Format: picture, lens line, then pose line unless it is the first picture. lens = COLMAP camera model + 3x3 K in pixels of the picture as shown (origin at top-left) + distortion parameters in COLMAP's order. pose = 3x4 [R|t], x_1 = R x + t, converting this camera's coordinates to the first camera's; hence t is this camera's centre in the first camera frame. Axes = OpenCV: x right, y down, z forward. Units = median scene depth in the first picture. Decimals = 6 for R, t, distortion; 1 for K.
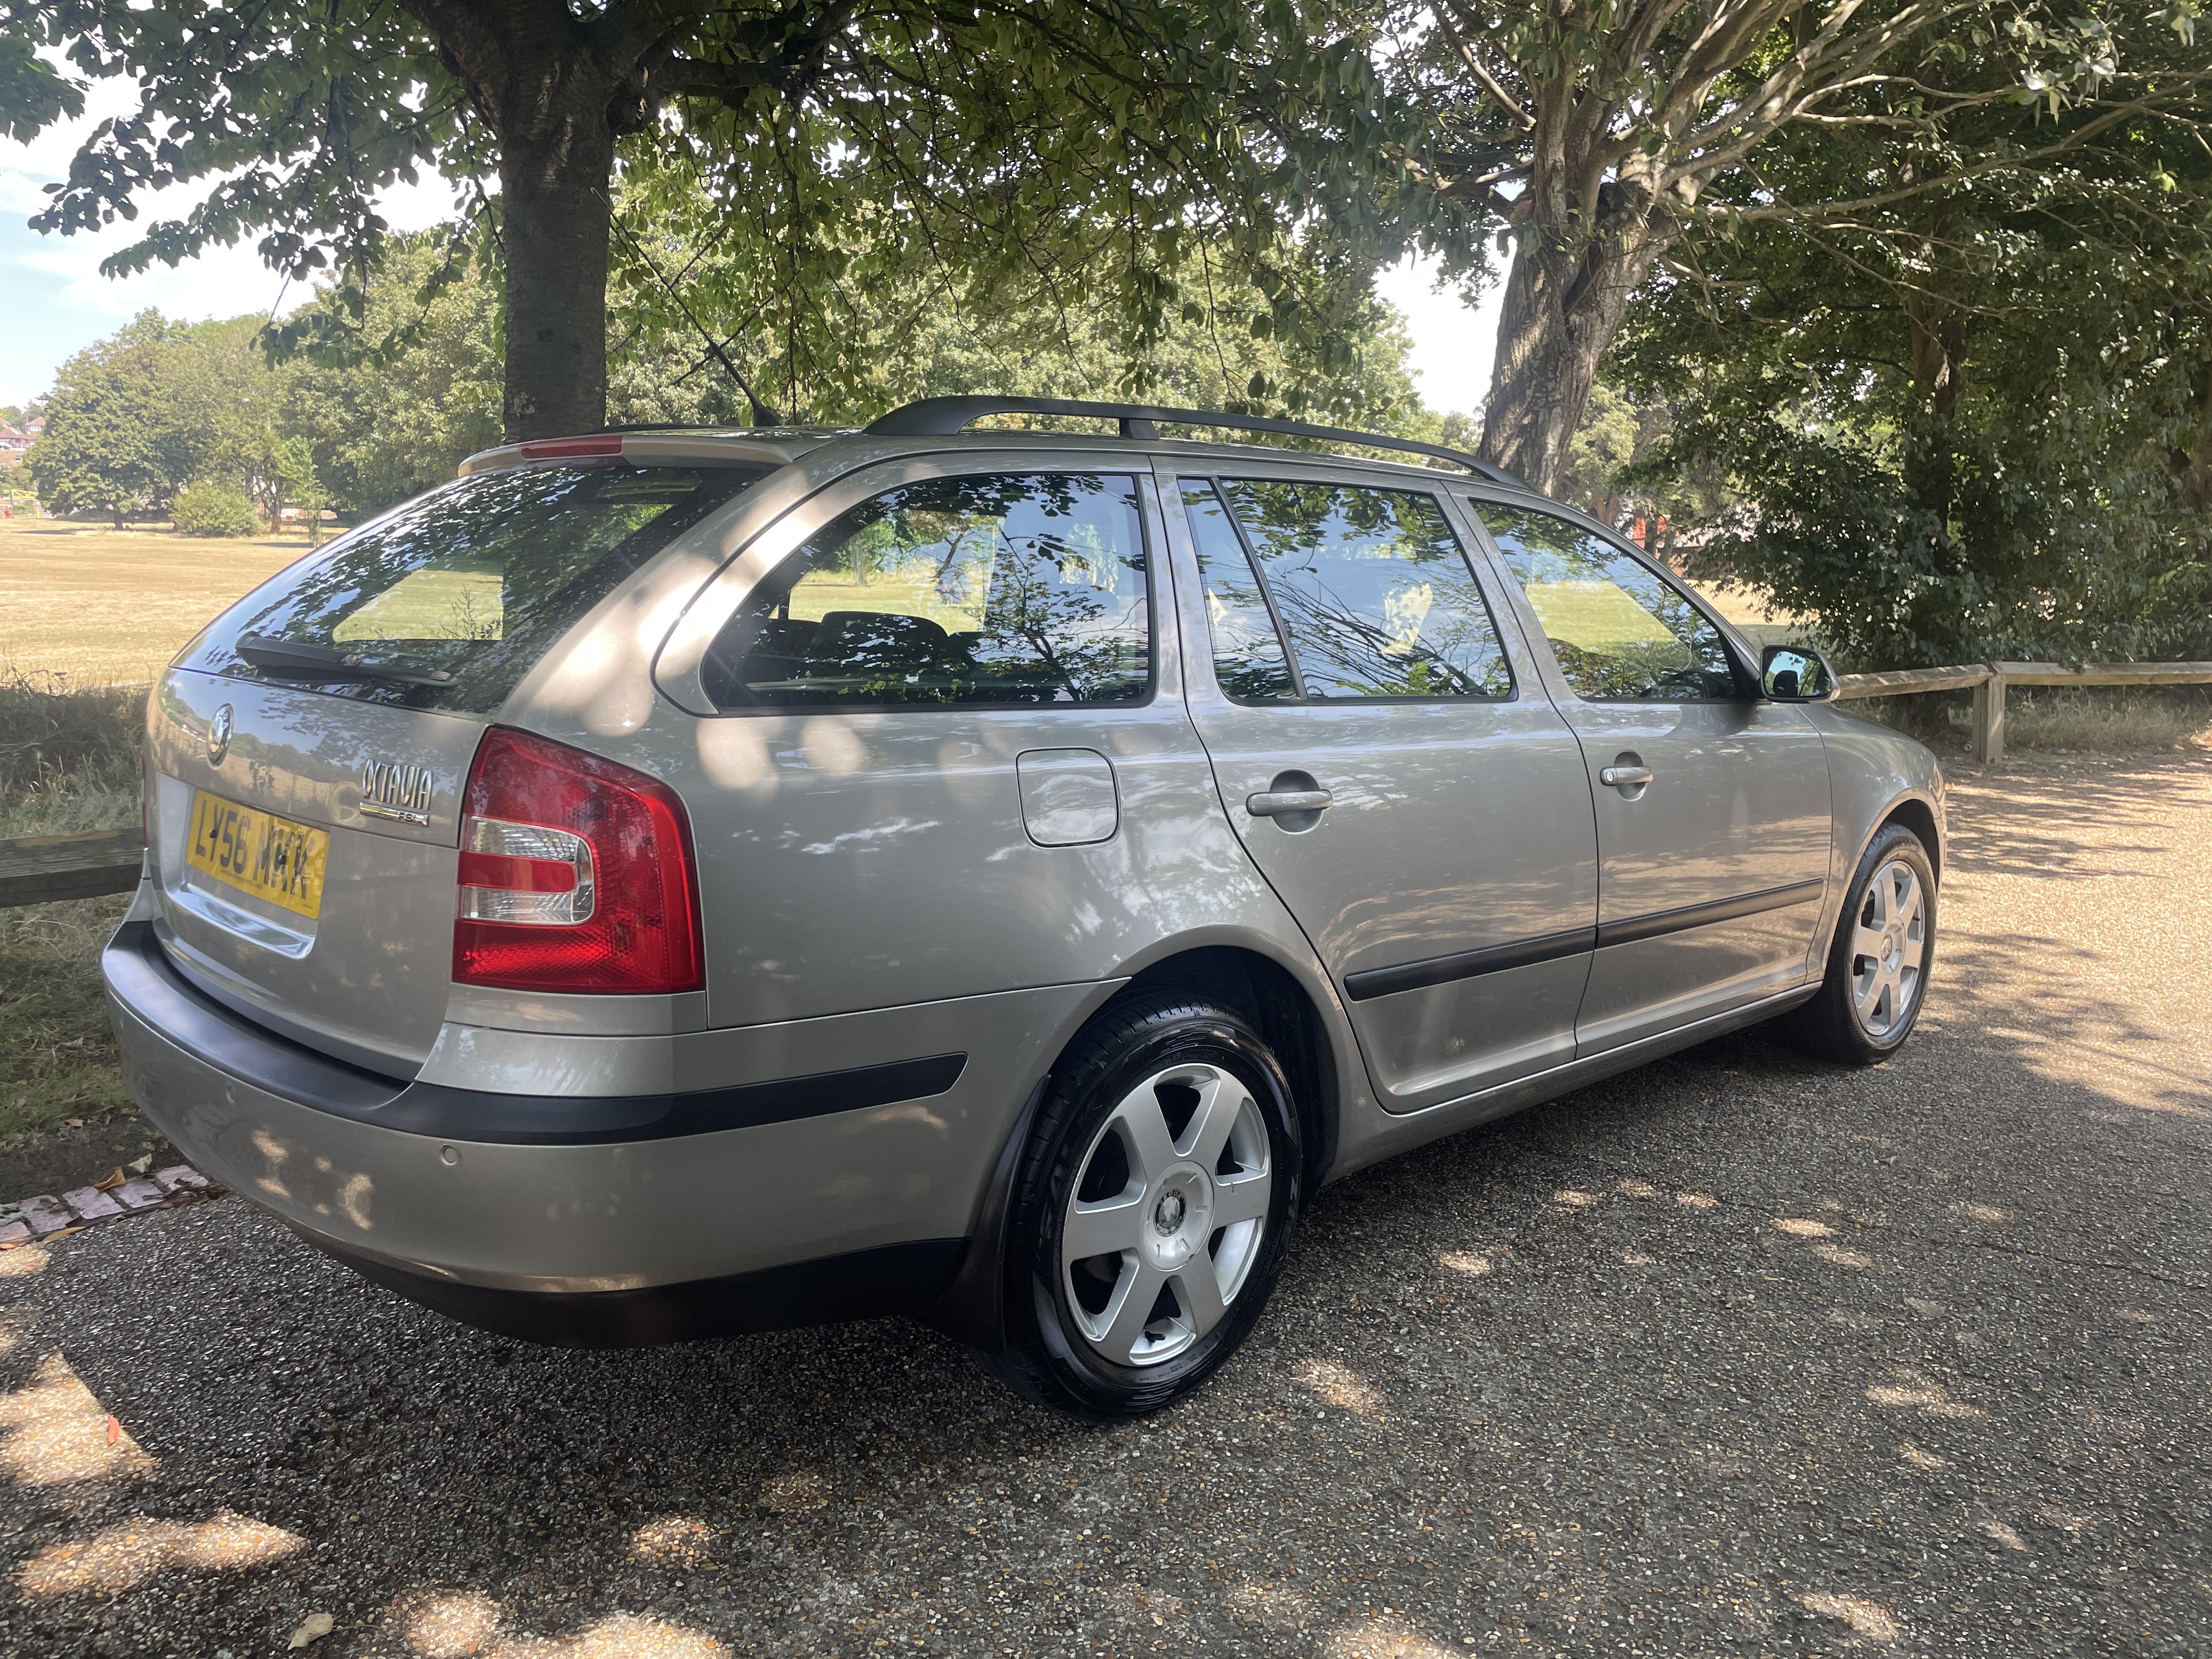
lens RADIAL K [[1646.7, 0, 1096.6], [0, 1646.7, 797.3], [0, 0, 1]] dist [0.092542, -0.121633]
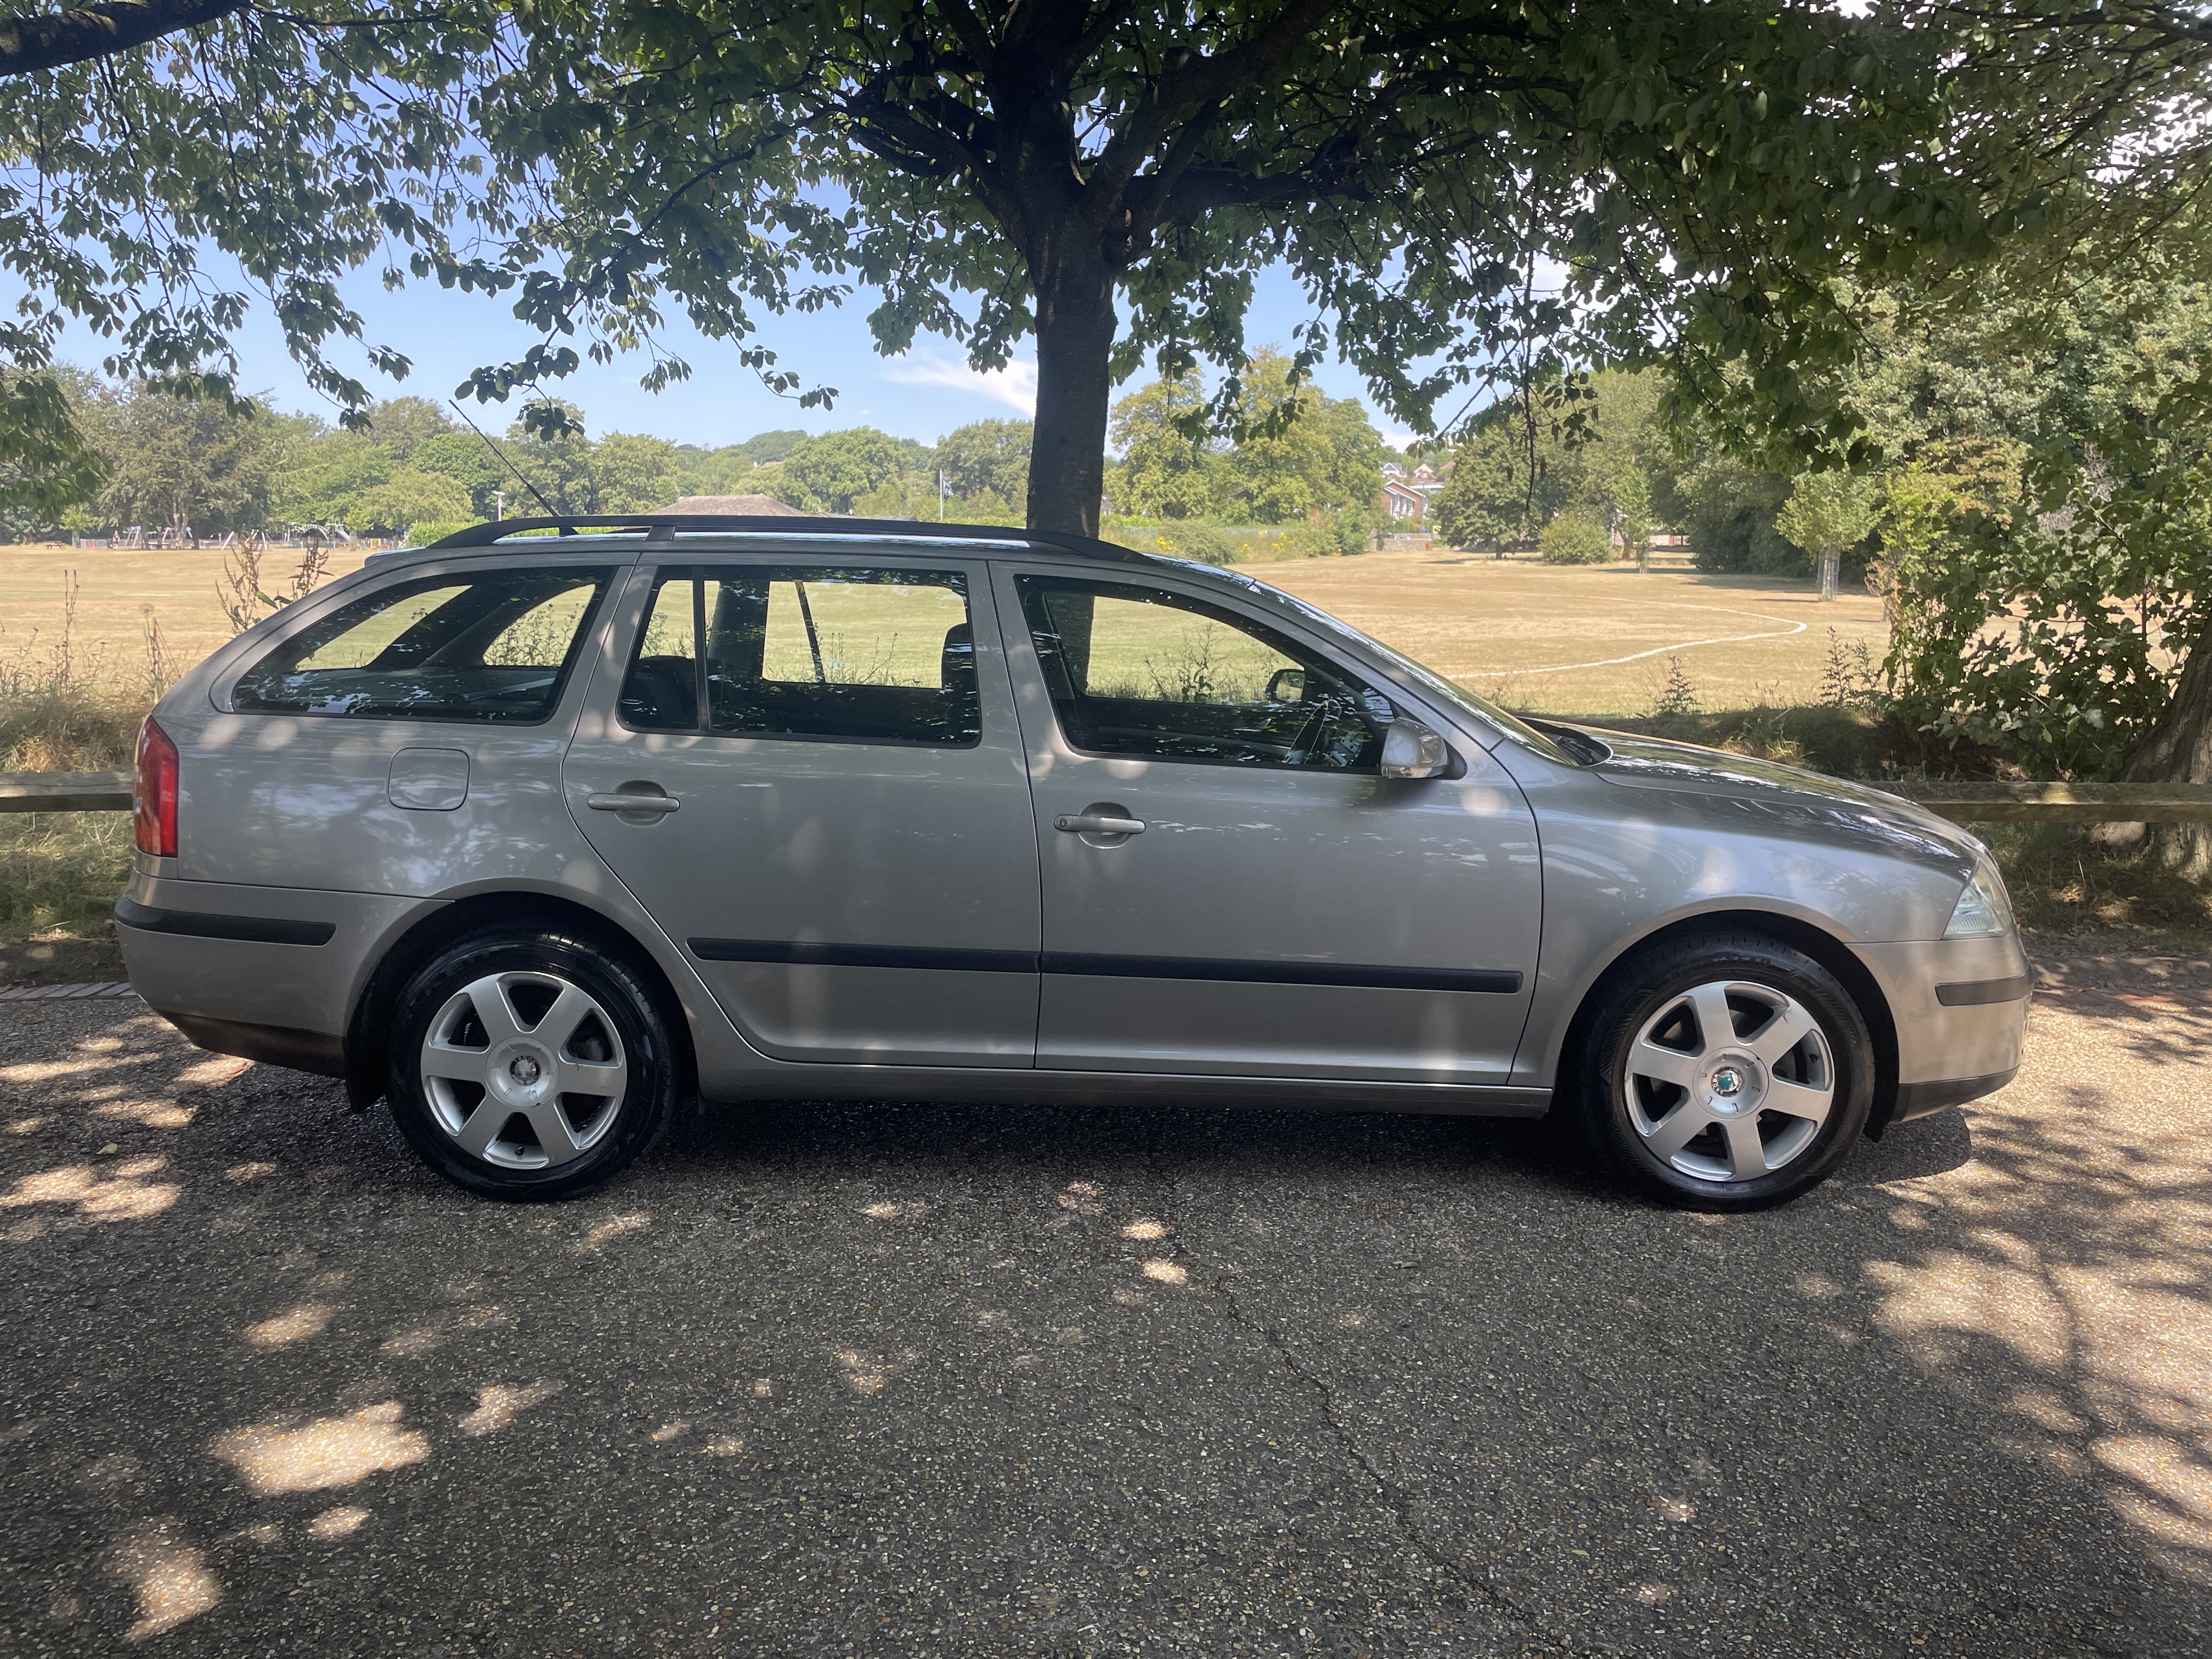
lens RADIAL K [[1649.2, 0, 1102.7], [0, 1649.2, 797.7], [0, 0, 1]] dist [0.086263, -0.110239]
pose [[0.717738, 0.086922, -0.690867, 0.387417], [-0.095761, 0.995072, 0.025711, -0.021599], [0.689697, 0.047704, 0.722525, 0.073121]]
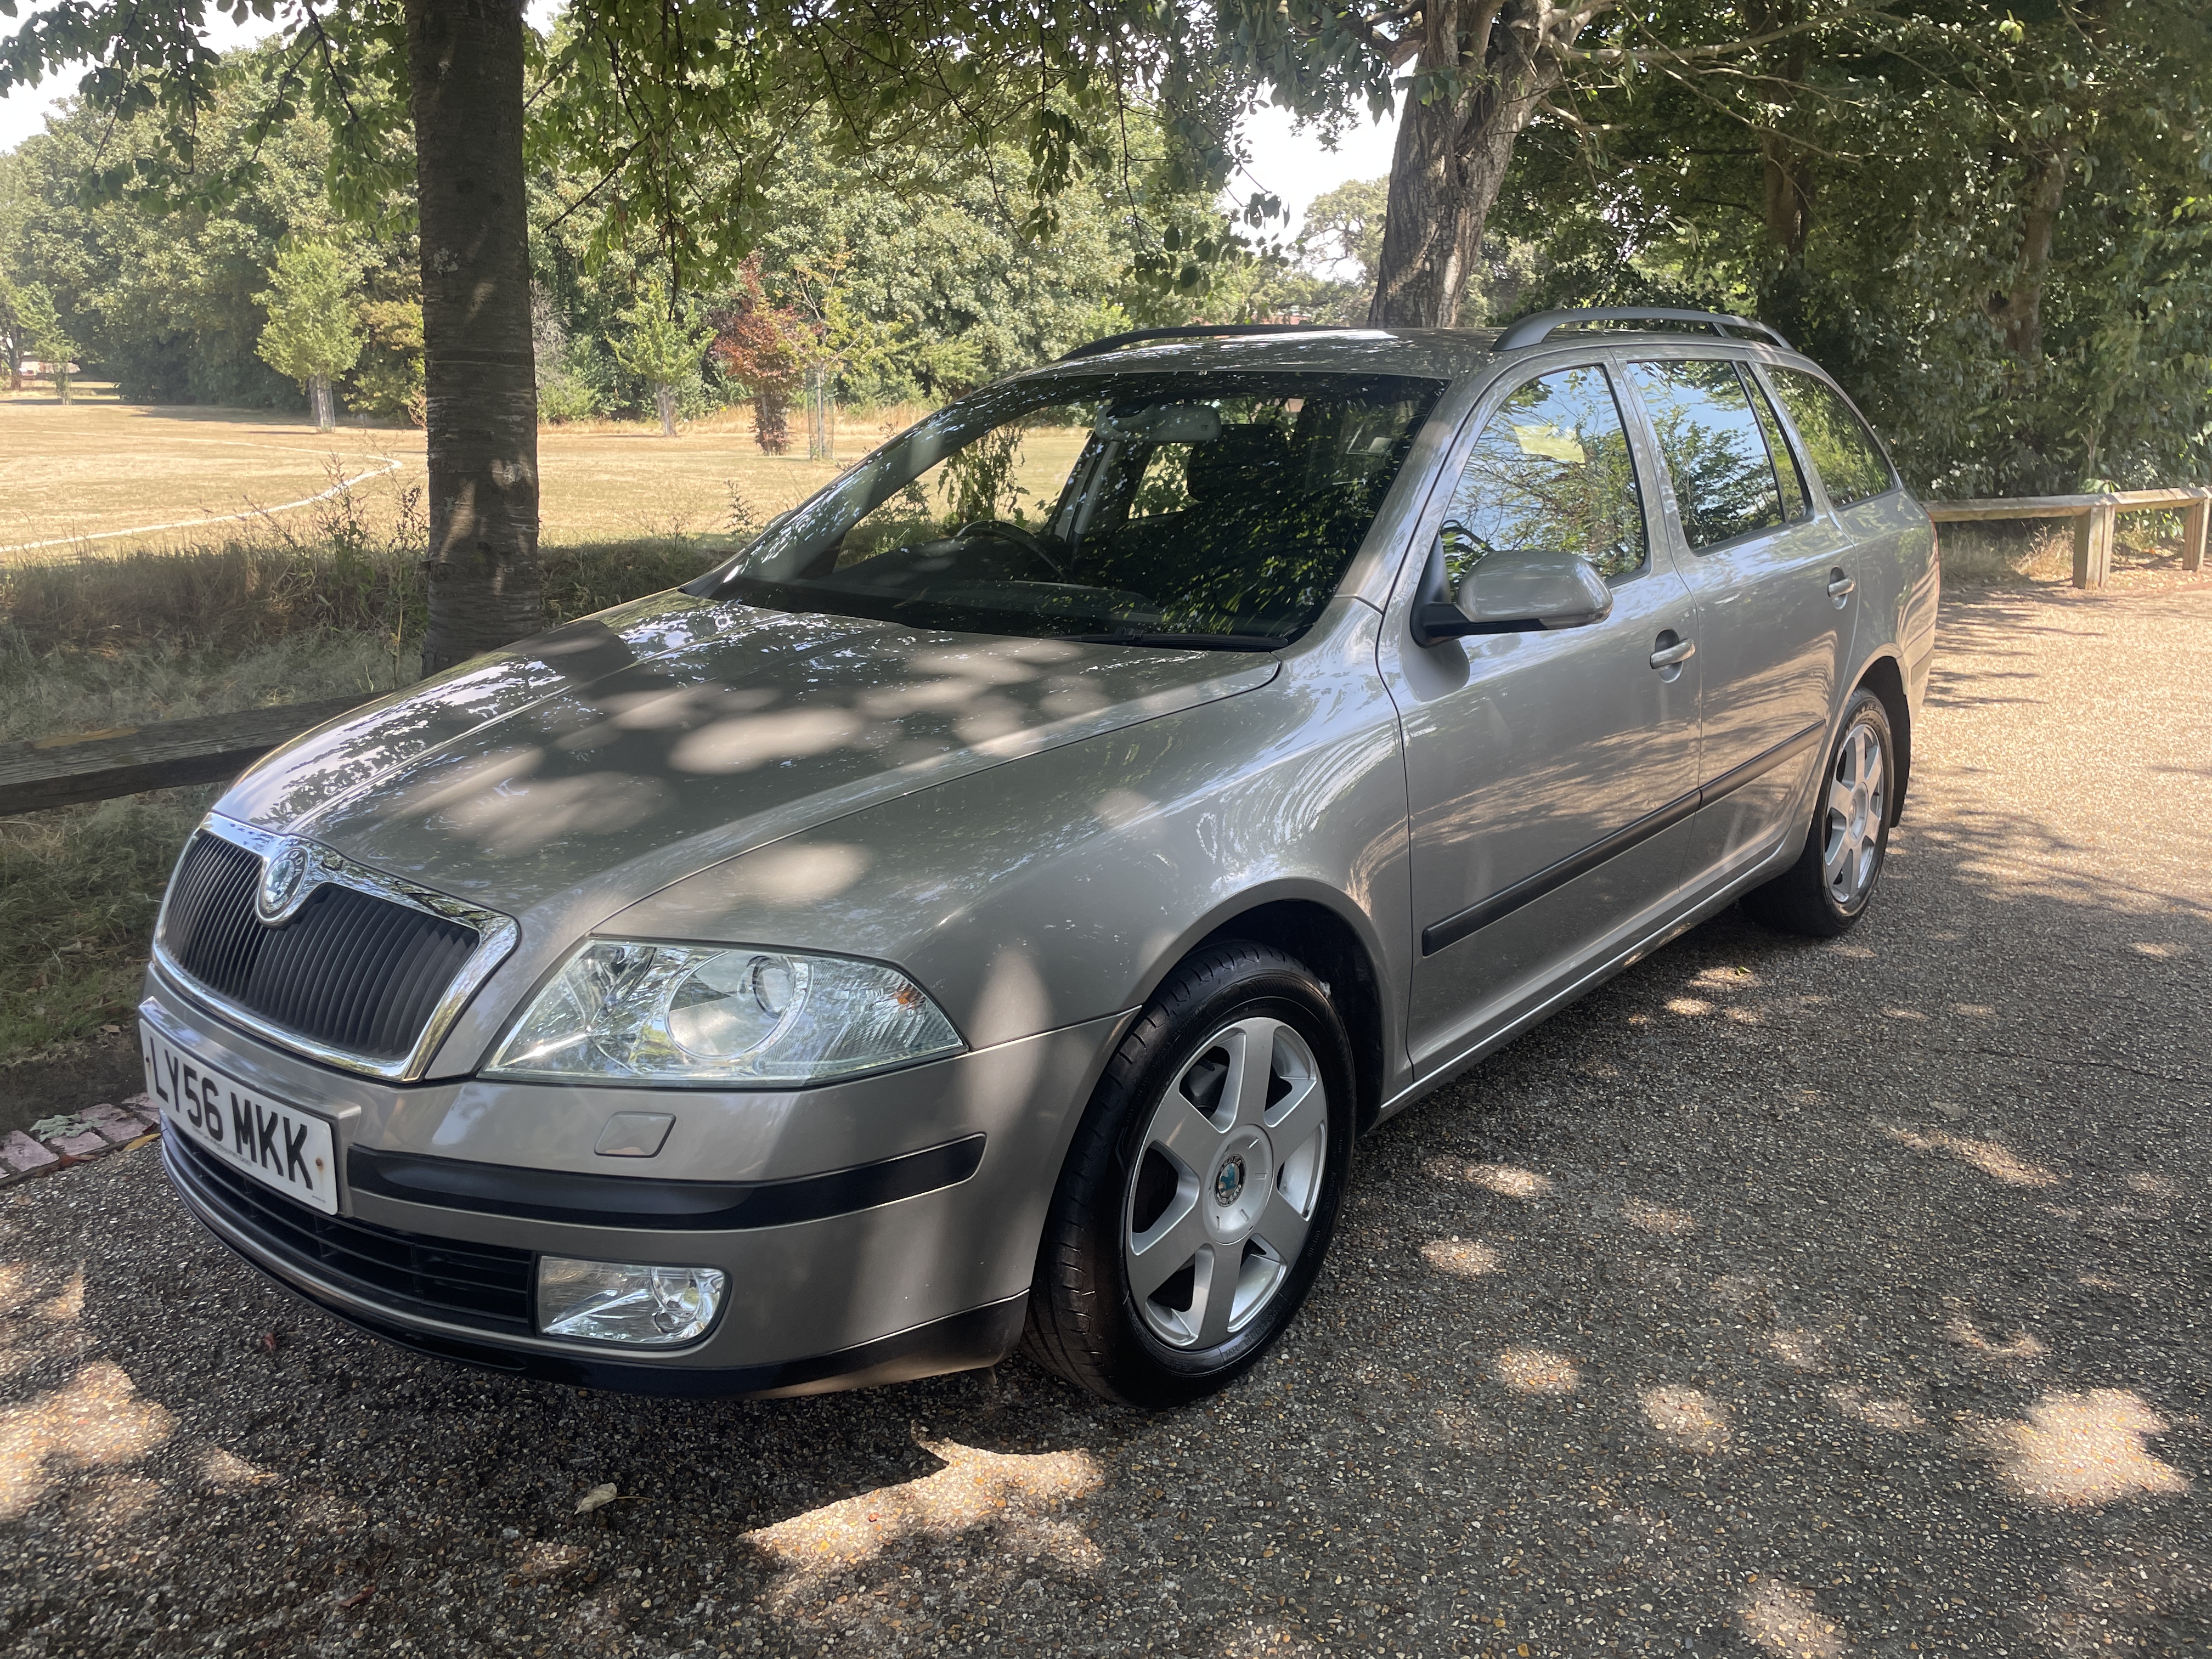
lens RADIAL K [[1646.7, 0, 1096.6], [0, 1646.7, 797.3], [0, 0, 1]] dist [0.092542, -0.121633]
pose [[0.994132, -0.036463, 0.101841, -0.050430], [0.027315, 0.995584, 0.089818, -0.004381], [-0.104667, -0.086509, 0.990738, -0.004702]]
